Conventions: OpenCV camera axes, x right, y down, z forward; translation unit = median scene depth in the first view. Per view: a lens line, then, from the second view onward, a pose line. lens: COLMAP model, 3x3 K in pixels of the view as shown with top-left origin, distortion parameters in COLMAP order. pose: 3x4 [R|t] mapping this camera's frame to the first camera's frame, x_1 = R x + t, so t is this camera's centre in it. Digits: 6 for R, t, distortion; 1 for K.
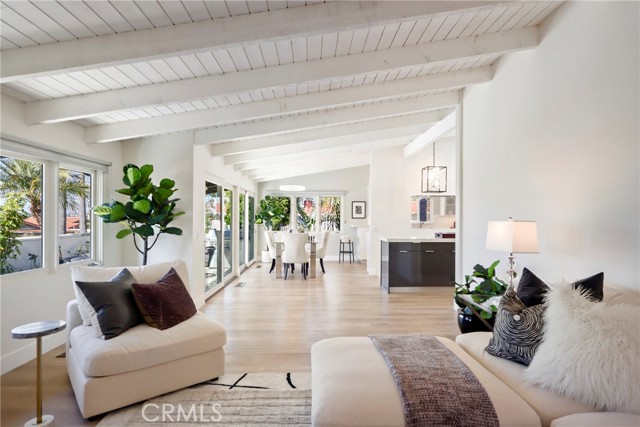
lens RADIAL K [[345.1, 0, 322.1], [0, 345.1, 214.6], [0, 0, 1]] dist [0.006919, -0.001433]
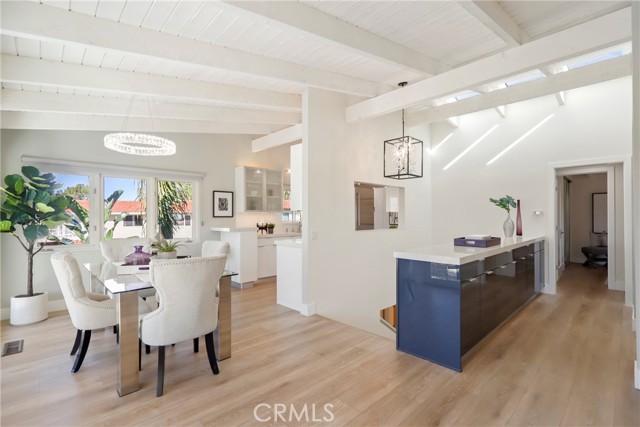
lens RADIAL K [[298.6, 0, 316.8], [0, 298.6, 213.3], [0, 0, 1]] dist [-0.002524, 0.000838]
pose [[0.731965, 0.000604, 0.681342, -0.145060], [-0.006685, 0.999958, 0.006296, -0.001198], [-0.681309, -0.009164, 0.731938, 0.477165]]
